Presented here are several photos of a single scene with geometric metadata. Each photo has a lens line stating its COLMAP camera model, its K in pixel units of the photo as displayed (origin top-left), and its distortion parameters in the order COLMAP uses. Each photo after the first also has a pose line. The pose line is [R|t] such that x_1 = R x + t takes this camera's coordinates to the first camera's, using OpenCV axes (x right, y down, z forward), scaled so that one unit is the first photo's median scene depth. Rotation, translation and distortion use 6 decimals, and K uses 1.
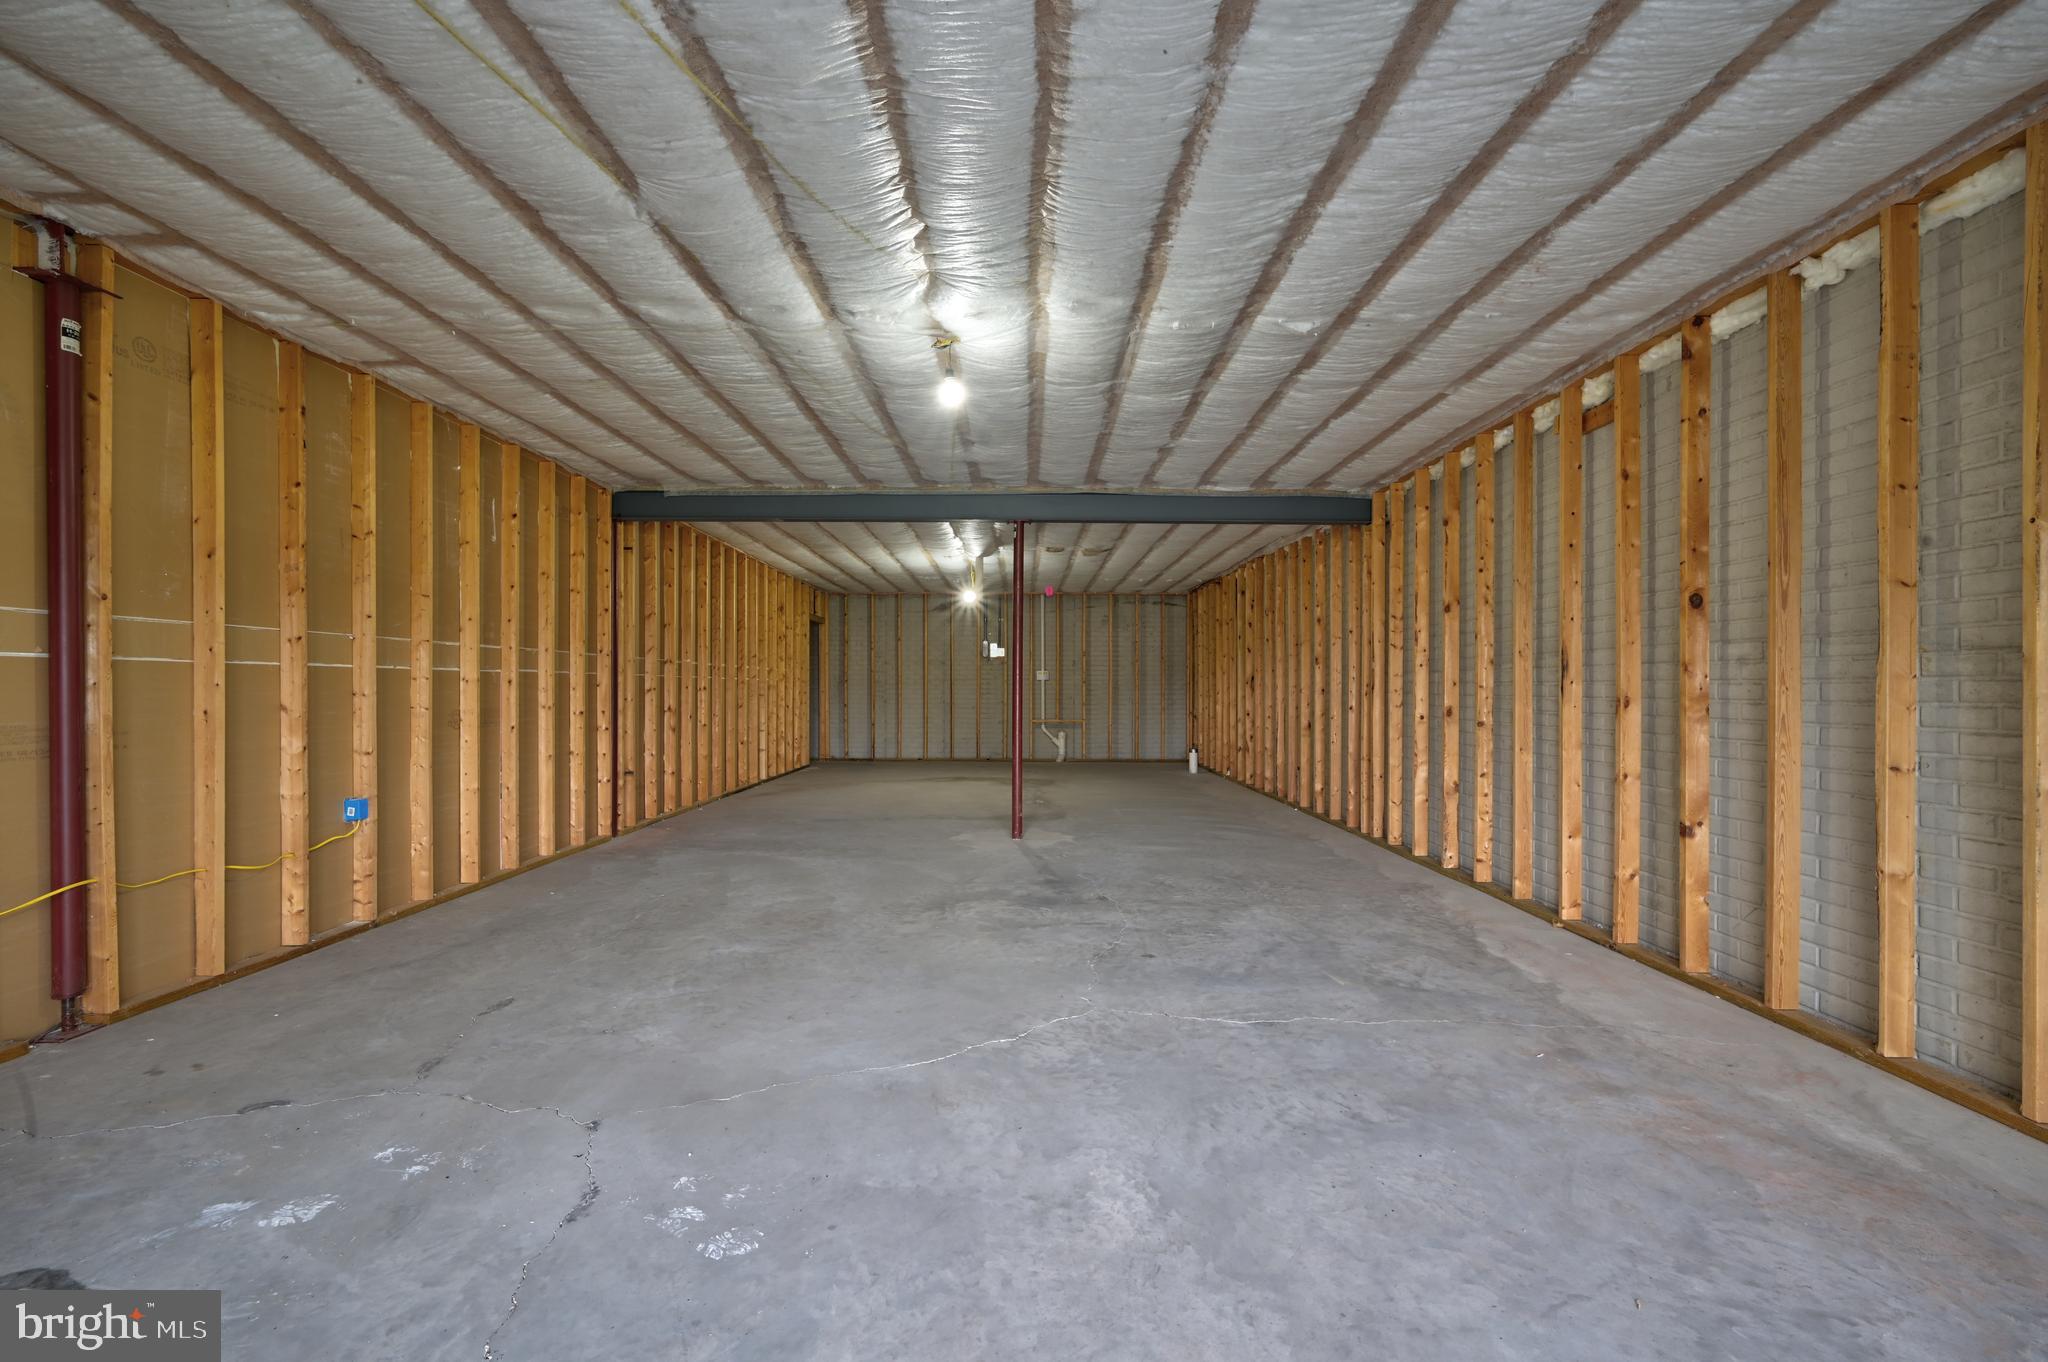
lens RADIAL K [[908.7, 0, 1025.3], [0, 908.7, 686.8], [0, 0, 1]] dist [0.003263, -0.000764]
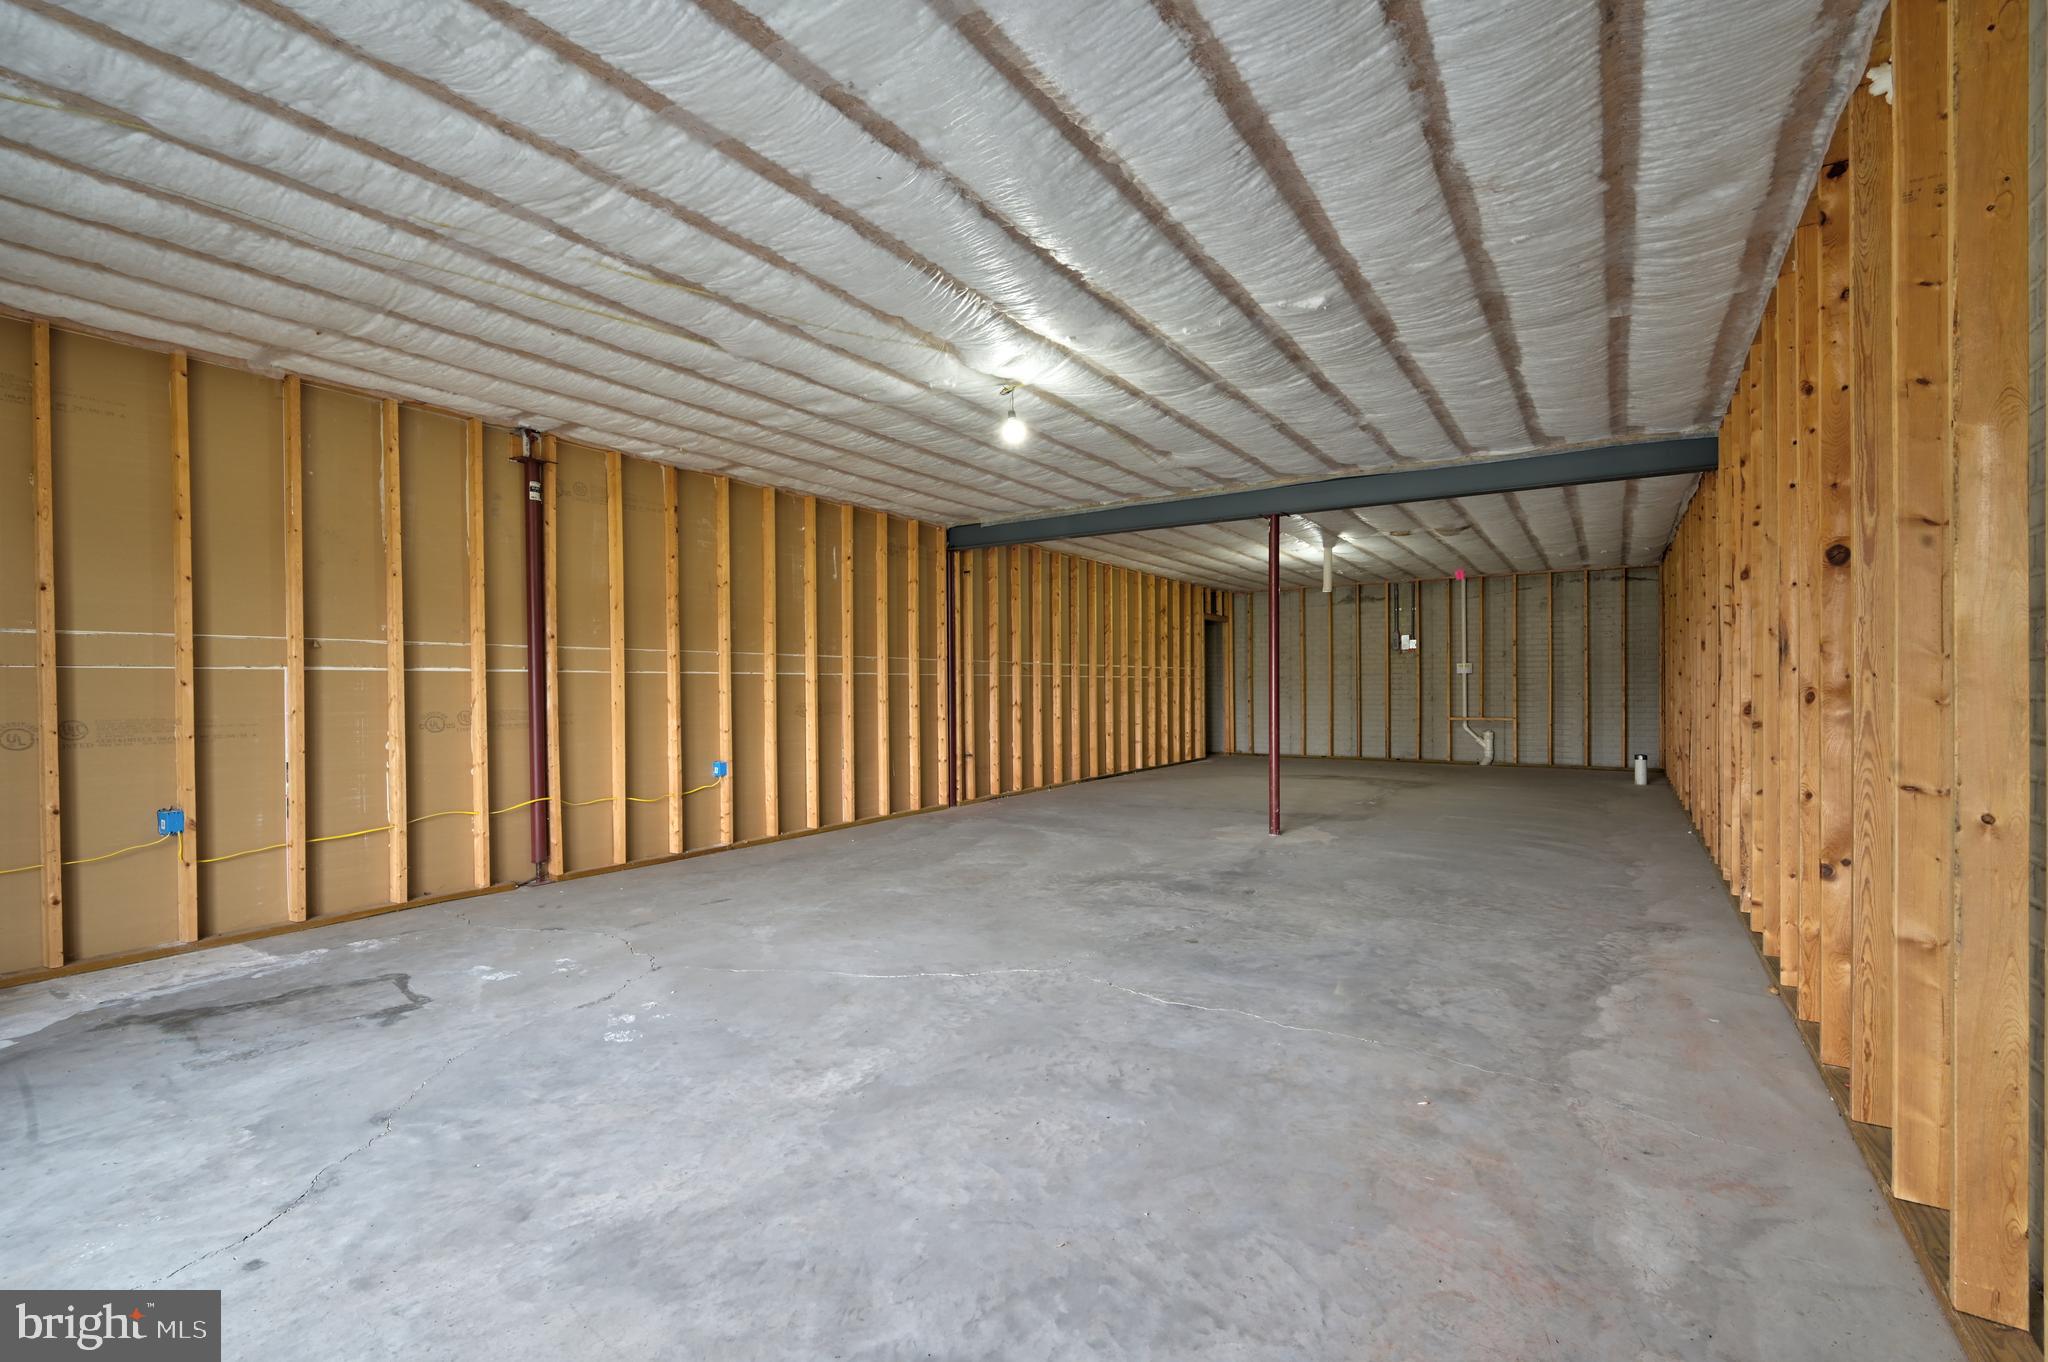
lens RADIAL K [[908.7, 0, 1016.9], [0, 908.7, 685.7], [0, 0, 1]] dist [0.003263, -0.000764]
pose [[0.833745, -0.008072, -0.552091, 0.652420], [0.009319, 0.999956, -0.000548, 0.004504], [0.552072, -0.004688, 0.833783, 0.034559]]
